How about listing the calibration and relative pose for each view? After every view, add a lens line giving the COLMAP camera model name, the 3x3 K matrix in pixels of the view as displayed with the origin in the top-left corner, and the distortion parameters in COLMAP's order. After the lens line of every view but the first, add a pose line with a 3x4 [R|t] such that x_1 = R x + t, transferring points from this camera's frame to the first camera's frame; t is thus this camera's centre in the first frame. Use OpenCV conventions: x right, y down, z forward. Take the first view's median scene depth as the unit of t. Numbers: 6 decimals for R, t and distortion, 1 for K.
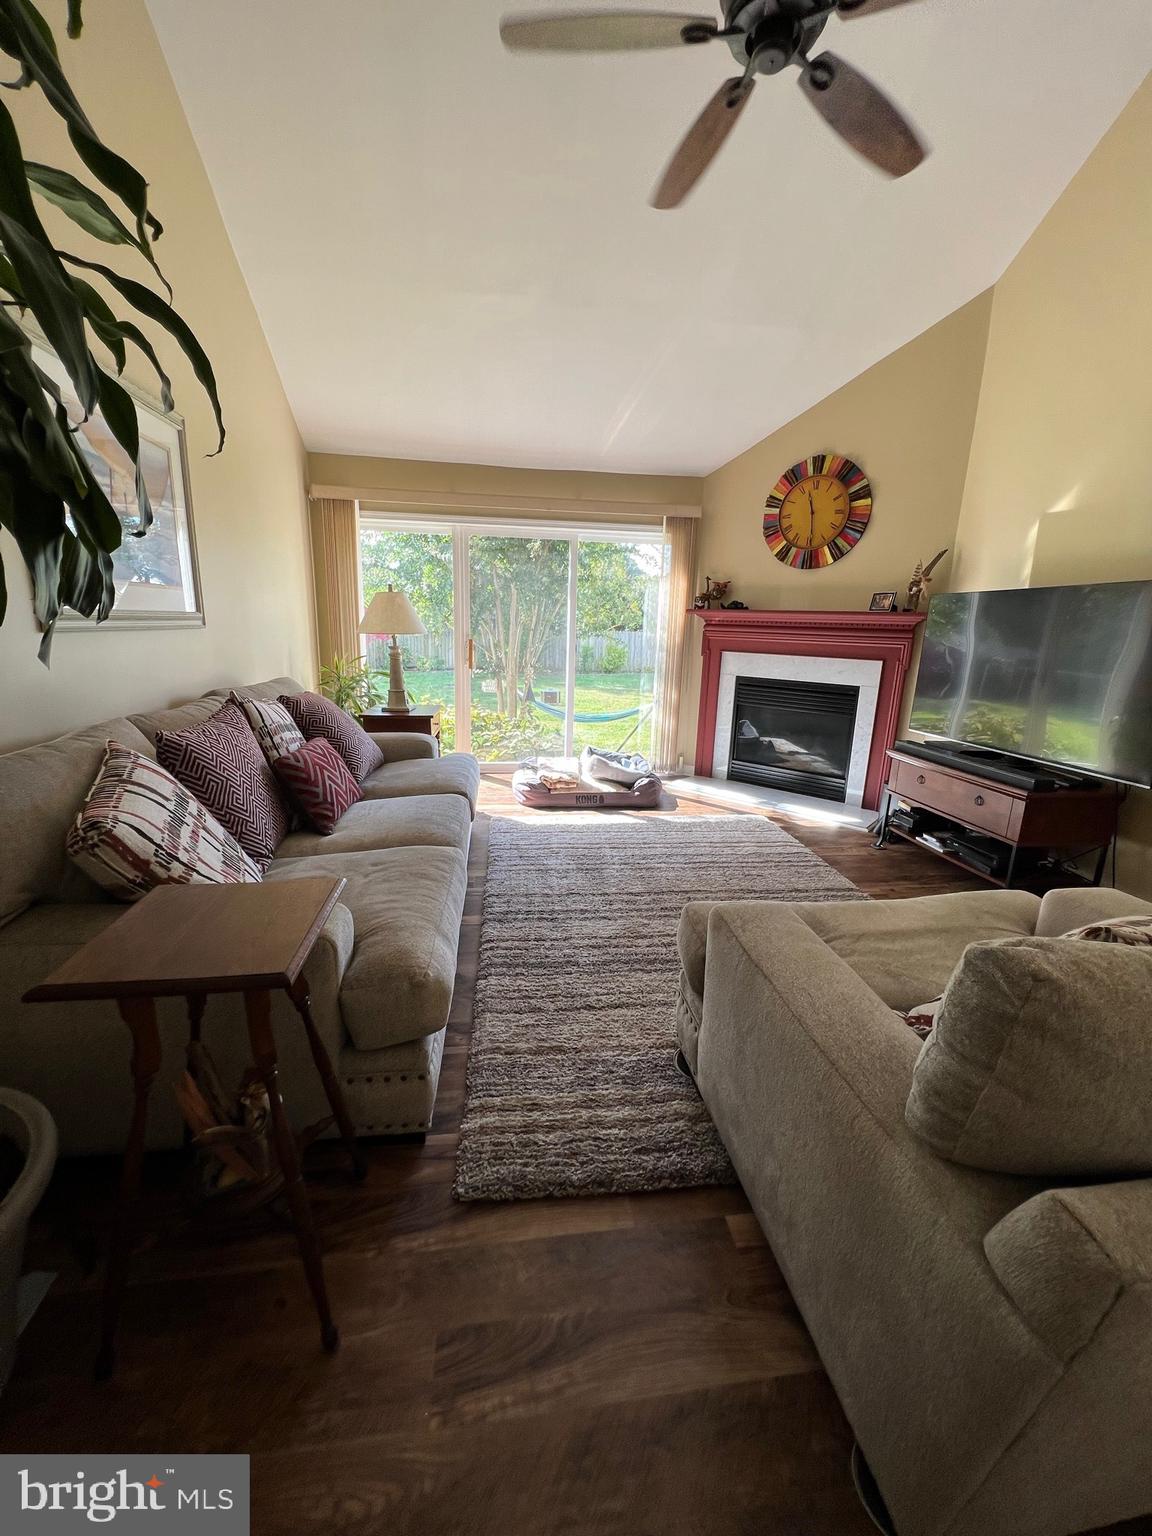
lens RADIAL K [[616.6, 0, 577.8], [0, 616.6, 775.5], [0, 0, 1]] dist [-0.004516, 0.001362]
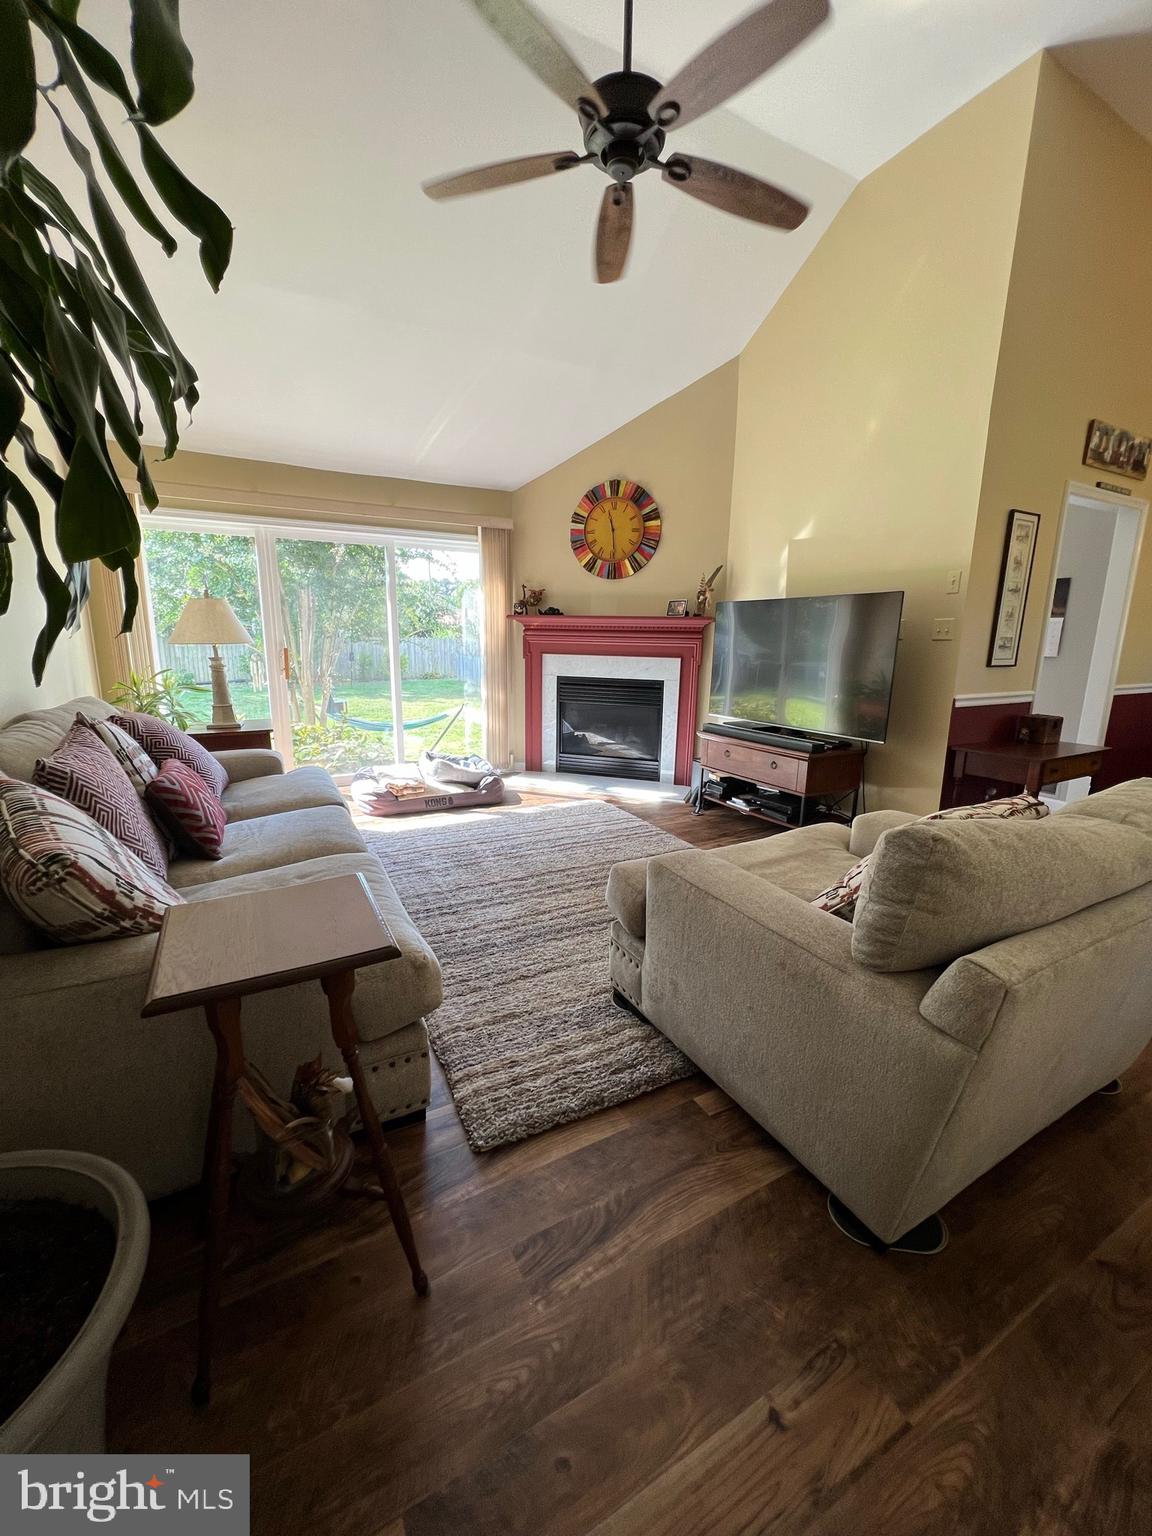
lens RADIAL K [[616.6, 0, 580.9], [0, 616.6, 776.5], [0, 0, 1]] dist [-0.004516, 0.001362]
pose [[0.934028, -0.094421, 0.344494, -0.141987], [0.096292, 0.995284, 0.011716, 0.009705], [-0.343975, 0.022229, 0.938716, -0.048123]]
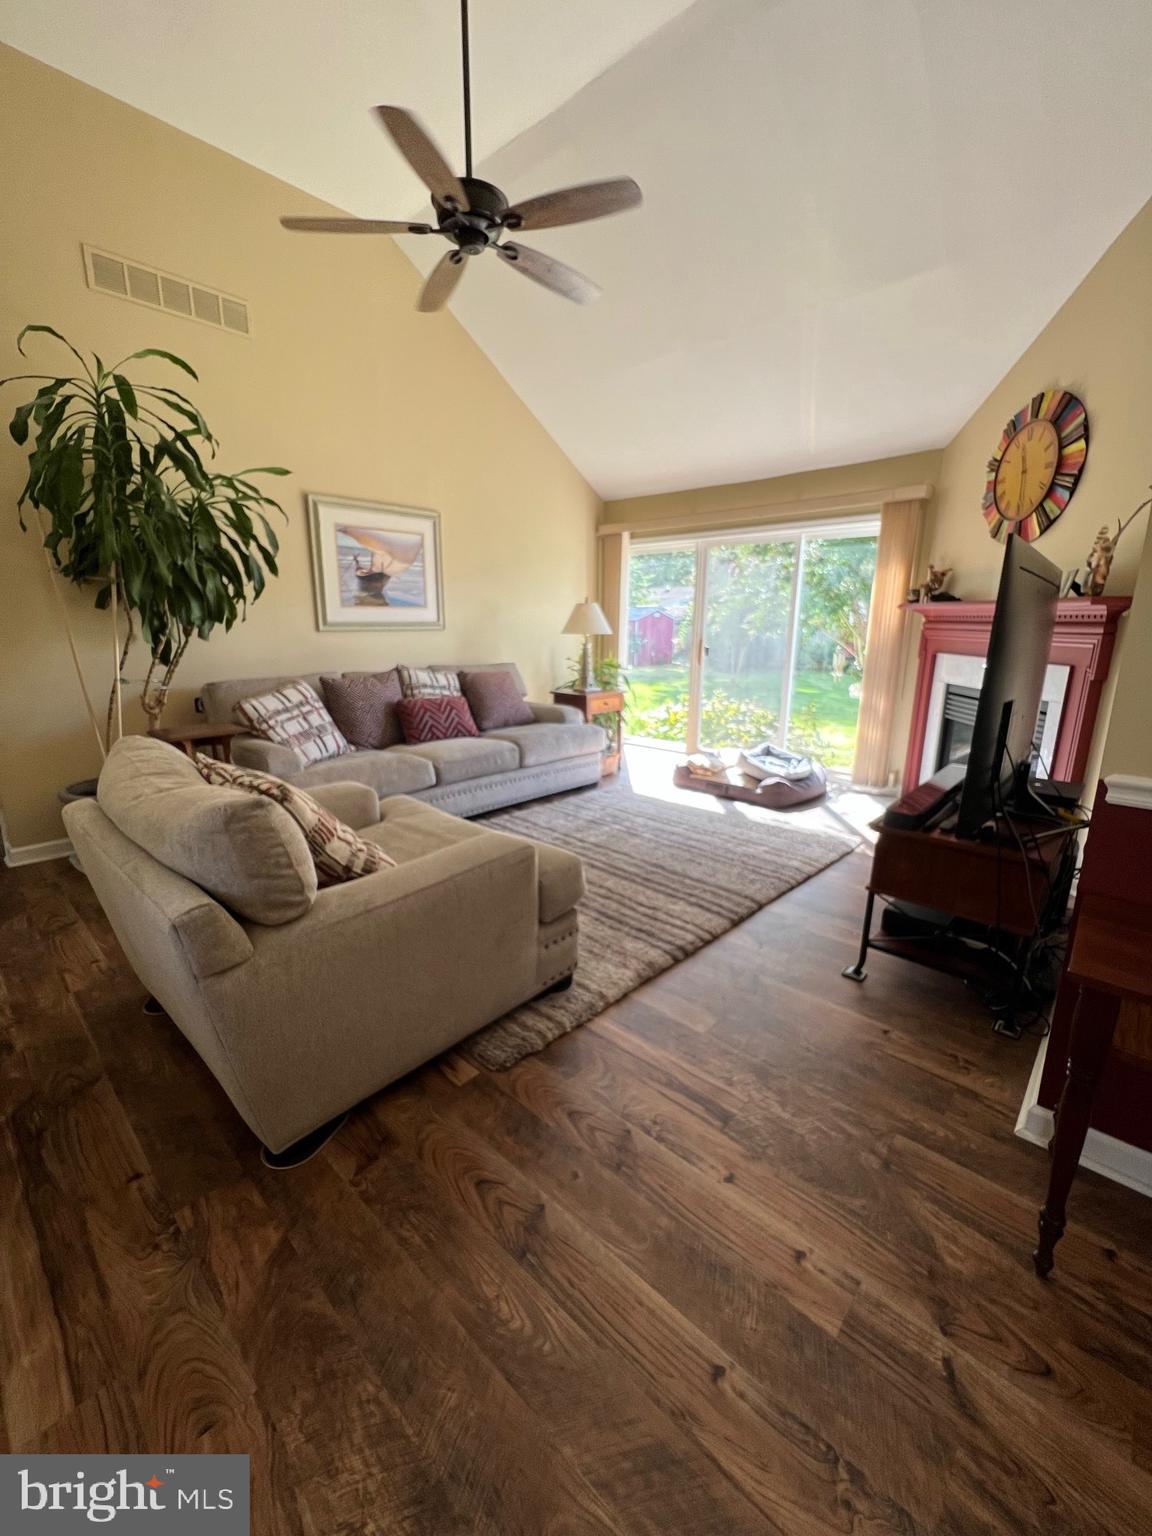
lens RADIAL K [[616.6, 0, 578.2], [0, 616.6, 783.0], [0, 0, 1]] dist [-0.004516, 0.001362]
pose [[0.629617, 0.173939, -0.757184, 0.884435], [-0.173573, 0.981473, 0.081132, -0.018731], [0.757268, 0.080344, 0.648144, 0.155862]]
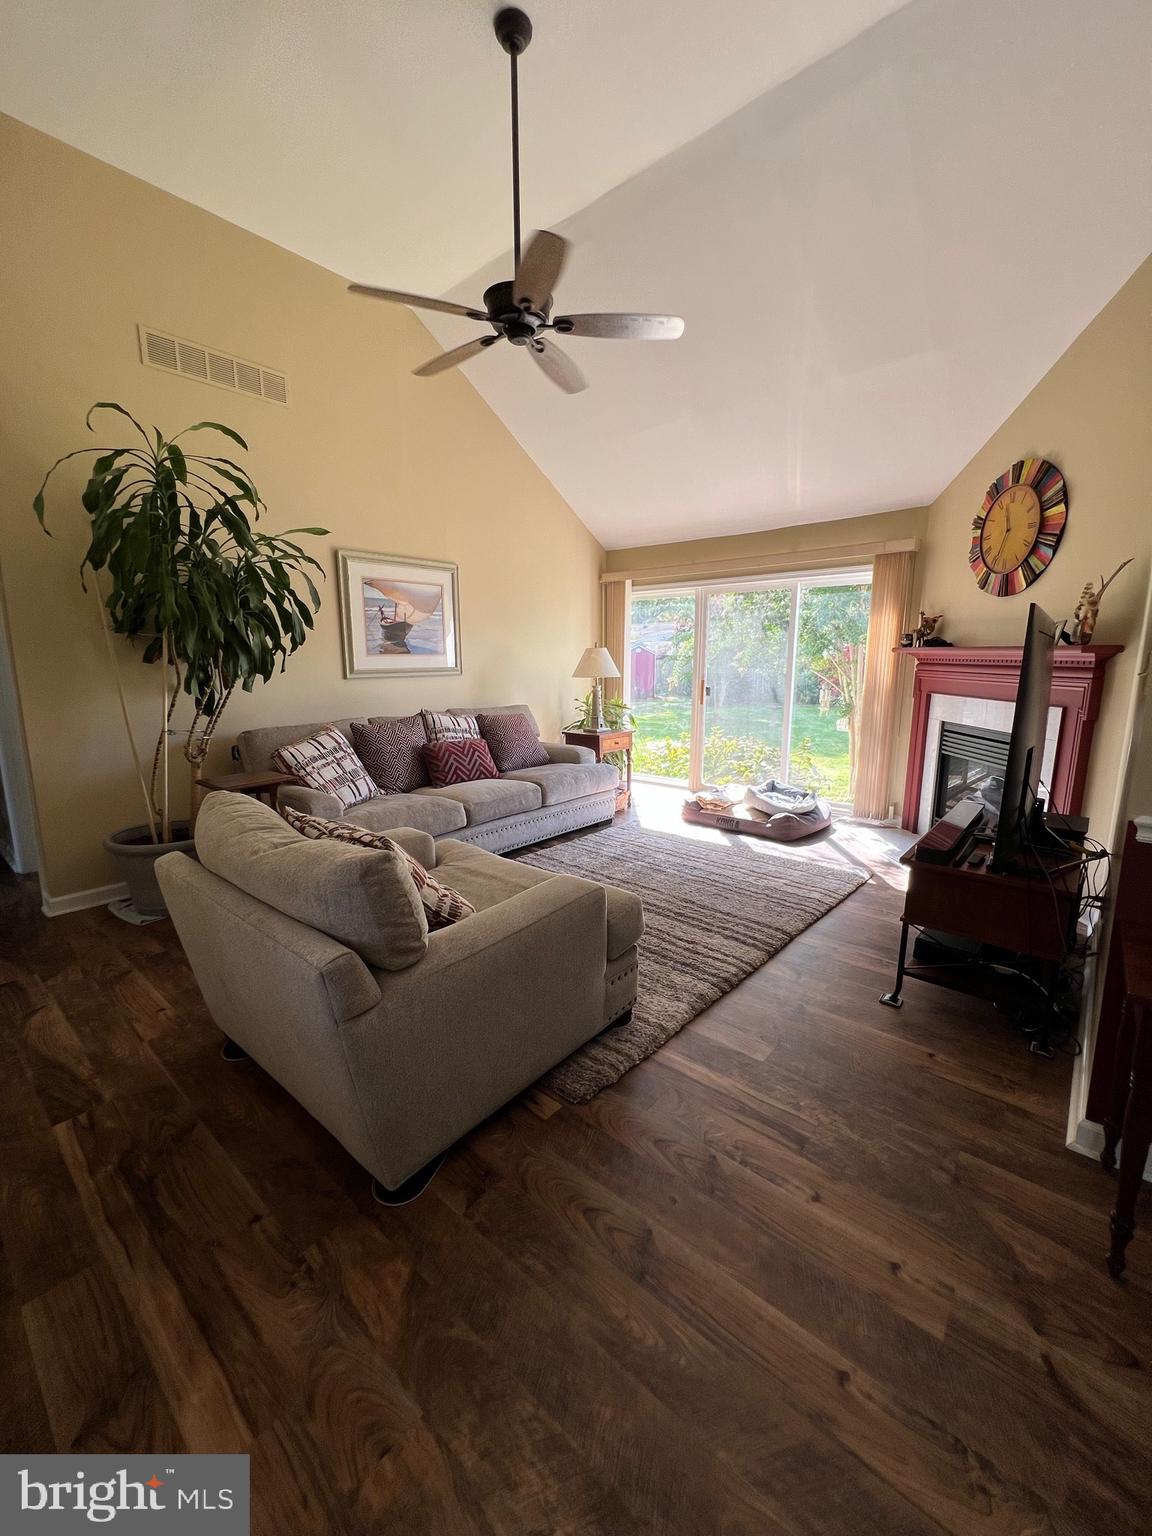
lens RADIAL K [[616.6, 0, 574.7], [0, 616.6, 780.7], [0, 0, 1]] dist [-0.004516, 0.001362]
pose [[0.657234, 0.121726, -0.743791, 0.857338], [-0.158570, 0.987115, 0.021430, -0.020712], [0.736816, 0.103859, 0.668068, 0.058361]]
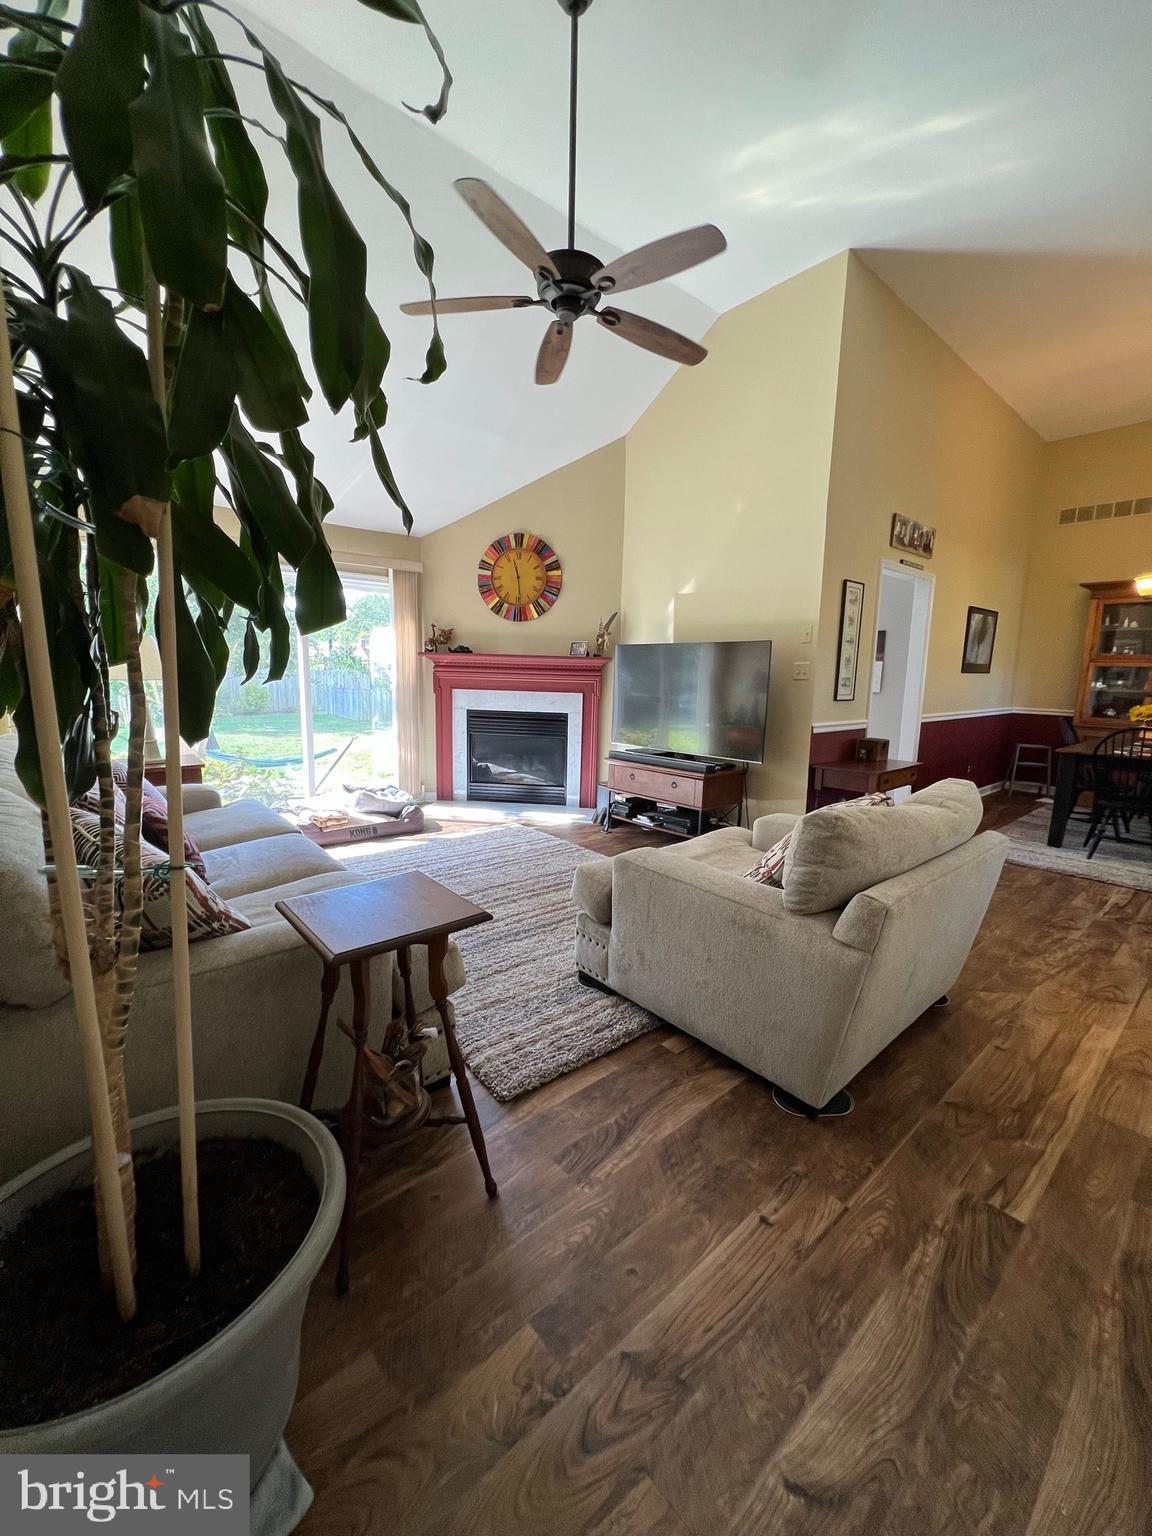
lens RADIAL K [[616.6, 0, 582.8], [0, 616.6, 778.0], [0, 0, 1]] dist [-0.004516, 0.001362]
pose [[0.836326, -0.103055, 0.538459, -0.292189], [0.130355, 0.991386, -0.012724, 0.012826], [-0.532509, 0.080832, 0.842556, -0.116819]]
